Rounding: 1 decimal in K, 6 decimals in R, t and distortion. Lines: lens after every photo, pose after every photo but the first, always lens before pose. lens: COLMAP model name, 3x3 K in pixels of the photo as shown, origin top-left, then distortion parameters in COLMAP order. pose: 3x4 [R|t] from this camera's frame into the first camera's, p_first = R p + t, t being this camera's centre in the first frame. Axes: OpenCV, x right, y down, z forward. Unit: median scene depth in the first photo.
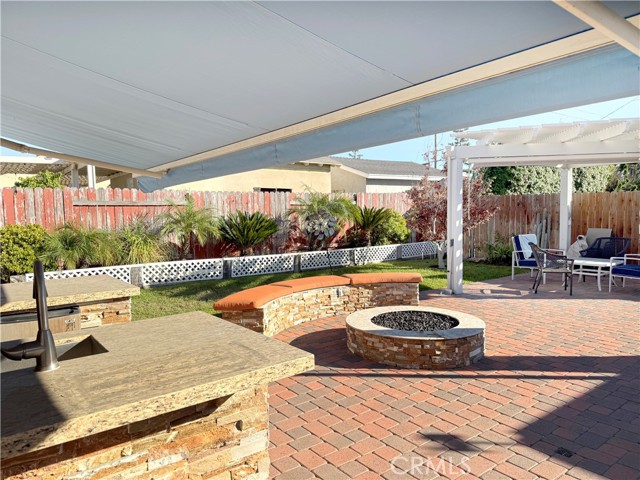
lens RADIAL K [[450.0, 0, 319.5], [0, 450.0, 242.0], [0, 0, 1]] dist [0.053048, -0.024858]
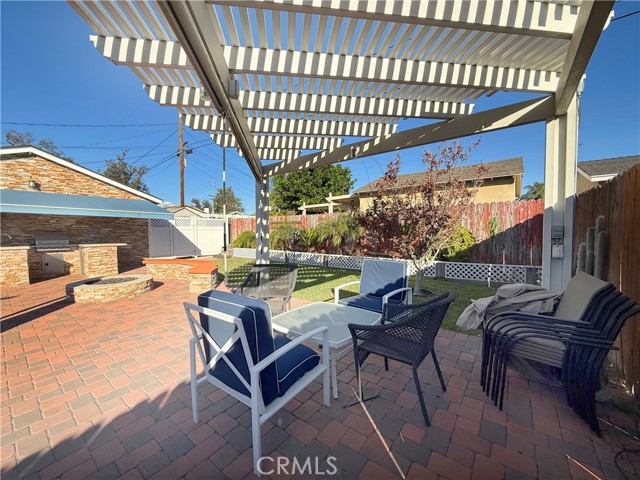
lens RADIAL K [[250.6, 0, 314.3], [0, 250.6, 242.8], [0, 0, 1]] dist [0.000208, 0.001108]
pose [[0.267298, 0.059829, -0.961755, 0.887996], [-0.060610, 0.997138, 0.045185, -0.057380], [0.961706, 0.046214, 0.270159, 0.926713]]
